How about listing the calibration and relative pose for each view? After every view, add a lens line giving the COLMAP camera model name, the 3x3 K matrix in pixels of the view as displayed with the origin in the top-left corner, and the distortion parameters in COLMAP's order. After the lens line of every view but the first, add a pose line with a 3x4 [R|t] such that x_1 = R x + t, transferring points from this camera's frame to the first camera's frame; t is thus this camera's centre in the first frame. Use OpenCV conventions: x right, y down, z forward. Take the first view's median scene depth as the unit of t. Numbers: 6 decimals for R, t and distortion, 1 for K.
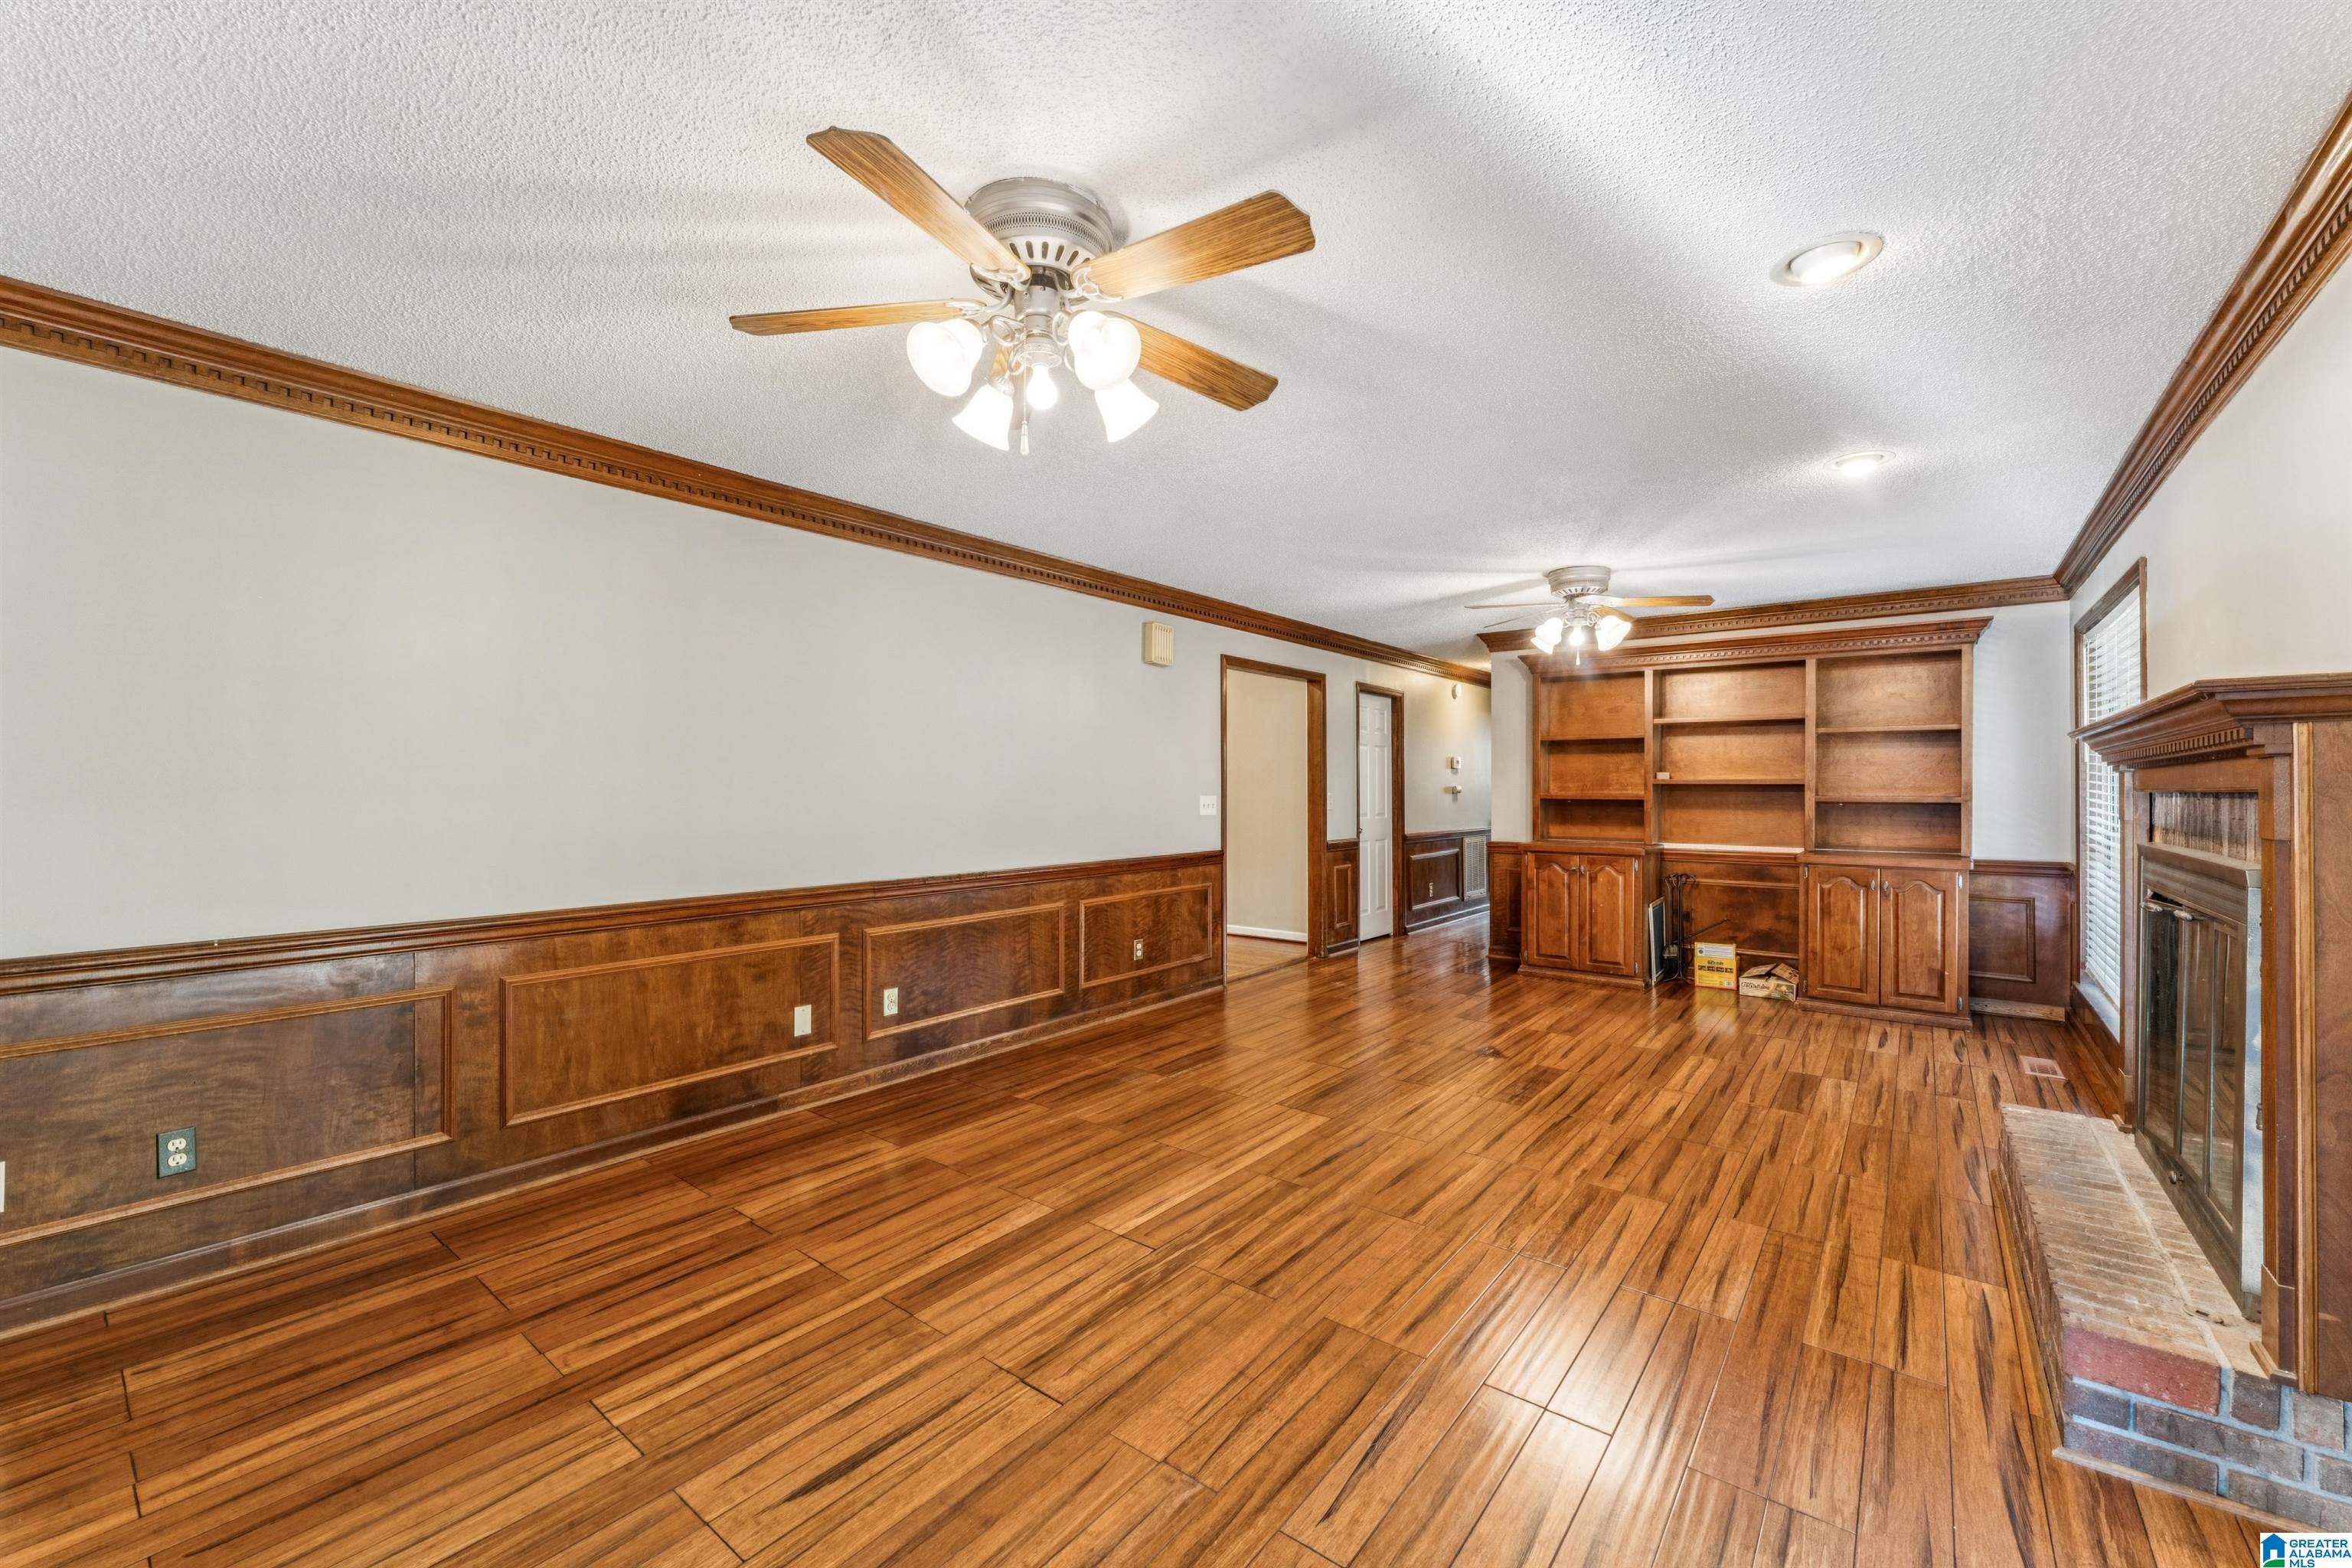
lens RADIAL K [[952.1, 0, 1189.4], [0, 952.1, 785.0], [0, 0, 1]] dist [-0.002784, 0.000082]
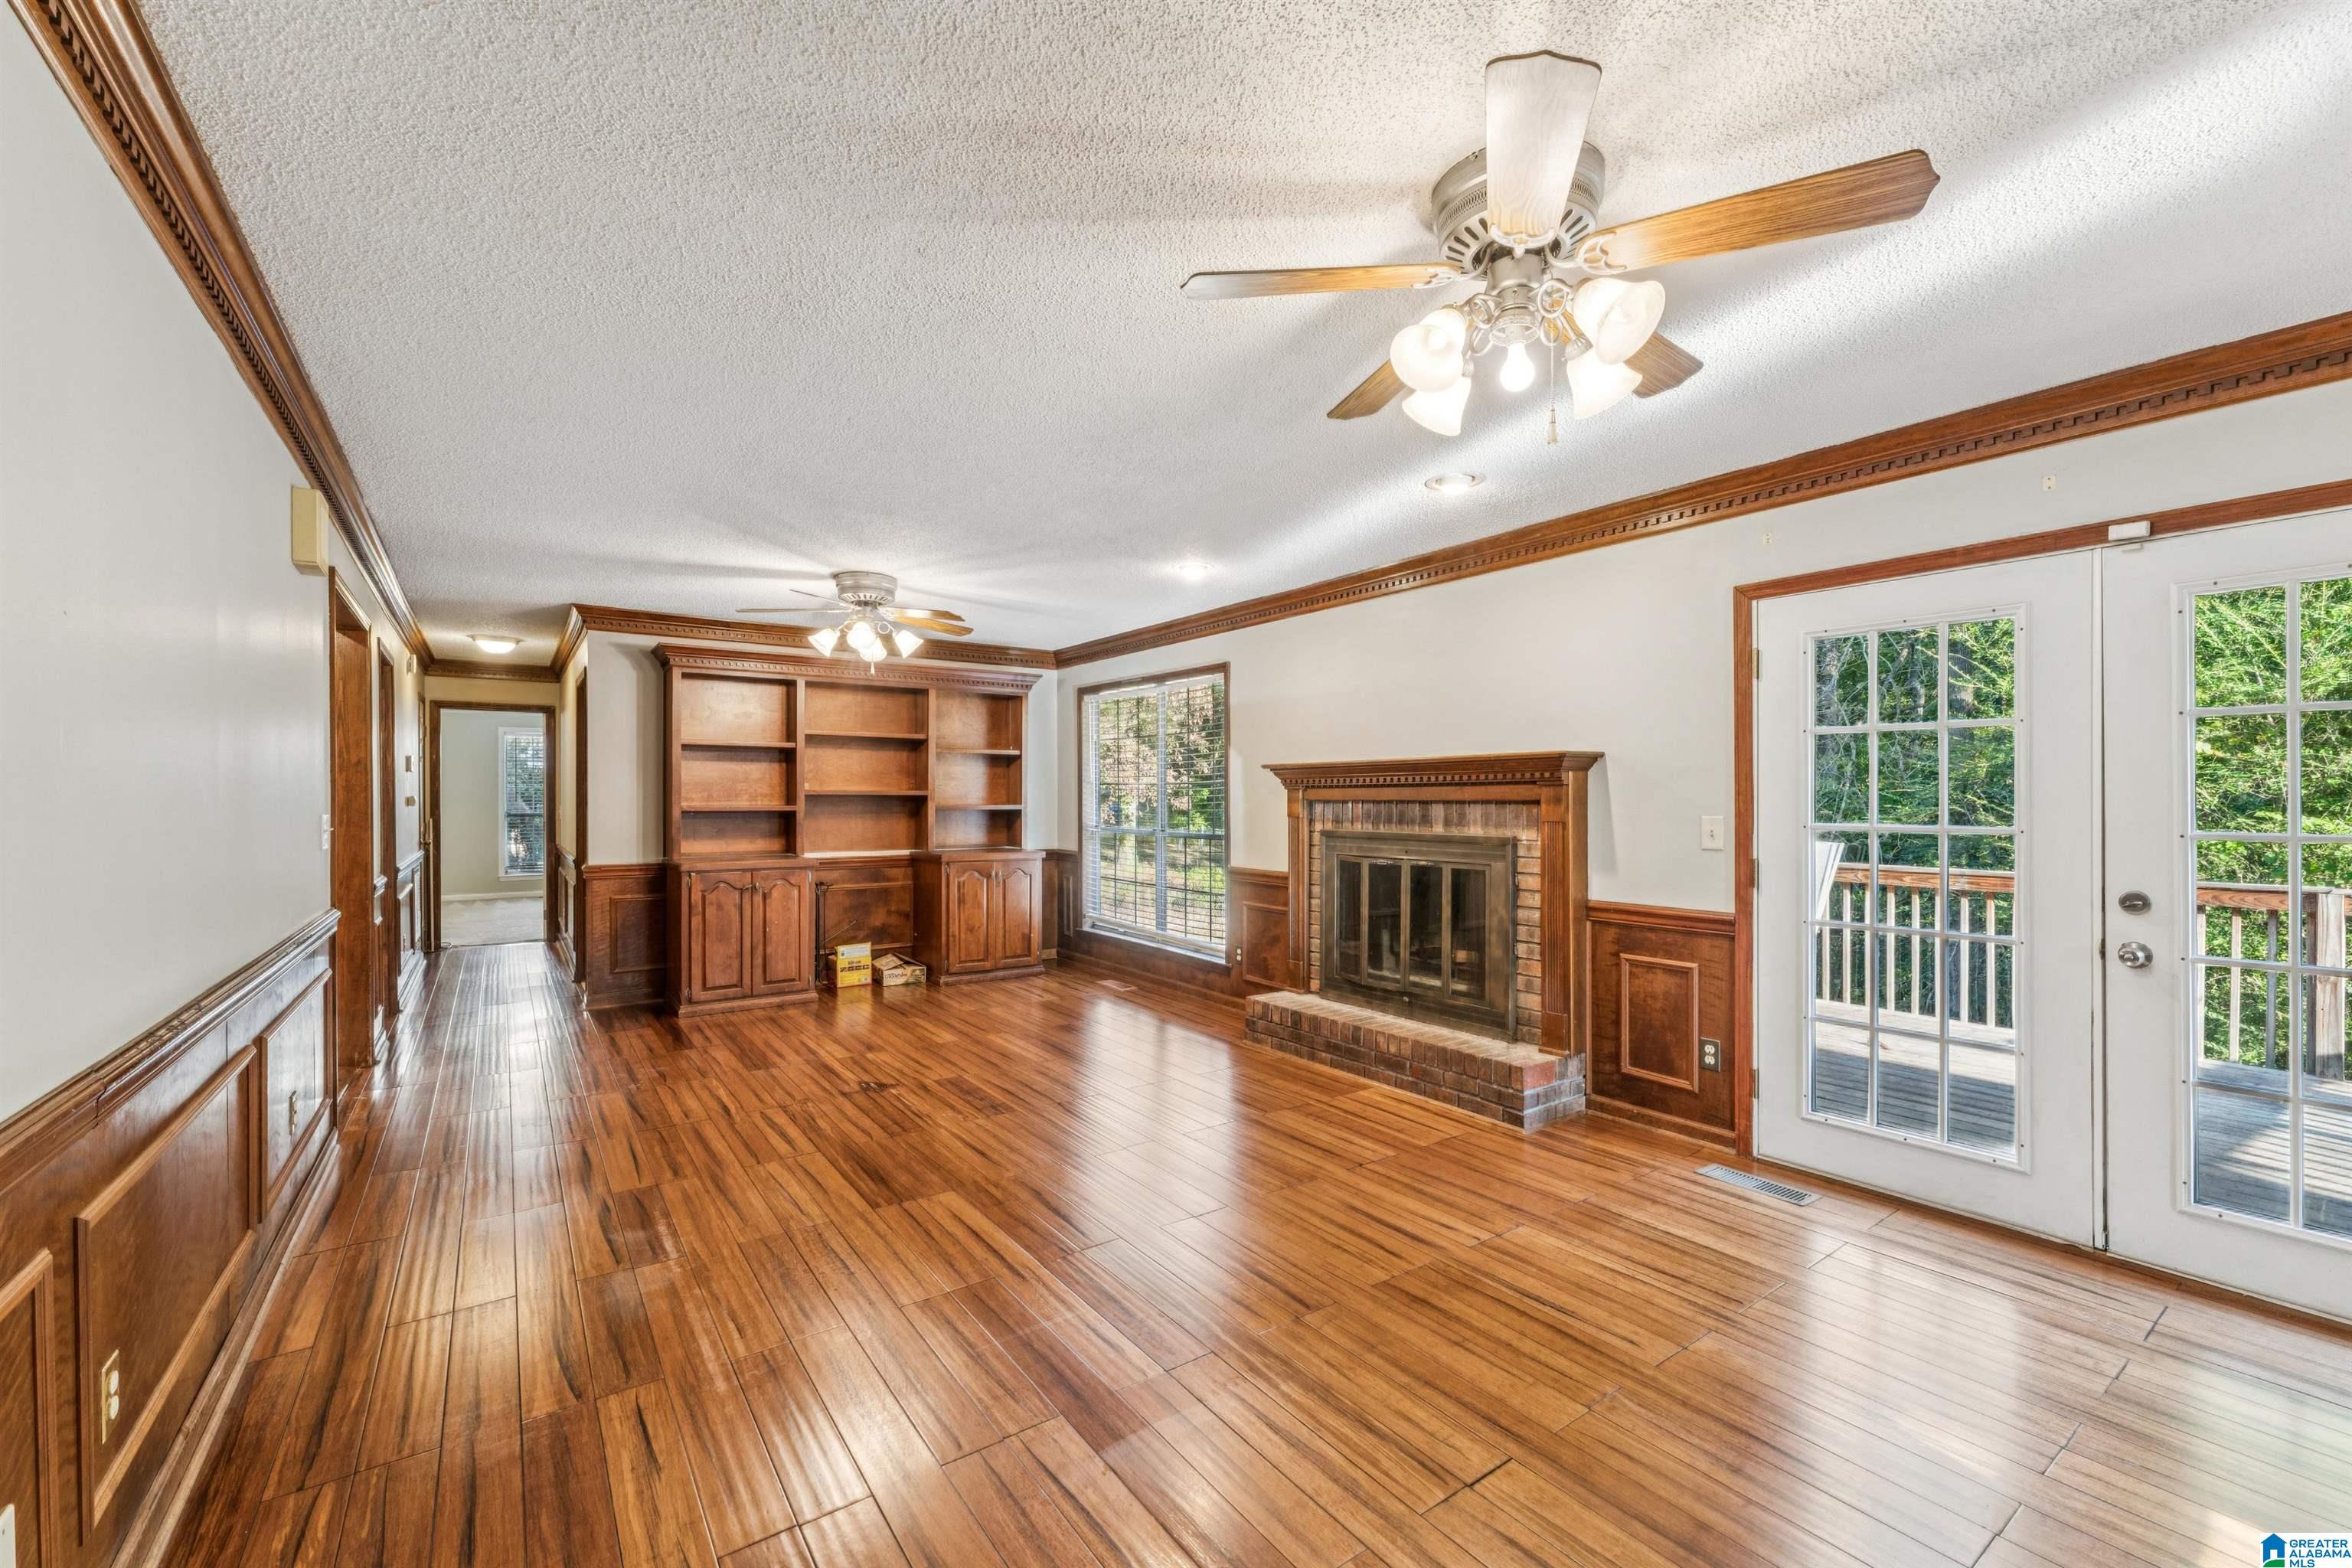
lens RADIAL K [[952.1, 0, 1189.8], [0, 952.1, 798.2], [0, 0, 1]] dist [-0.002784, 0.000082]
pose [[0.281554, -0.002081, 0.959543, -0.423959], [-0.002420, 0.999993, 0.002879, -0.001327], [-0.959542, -0.003133, 0.281547, 0.393176]]
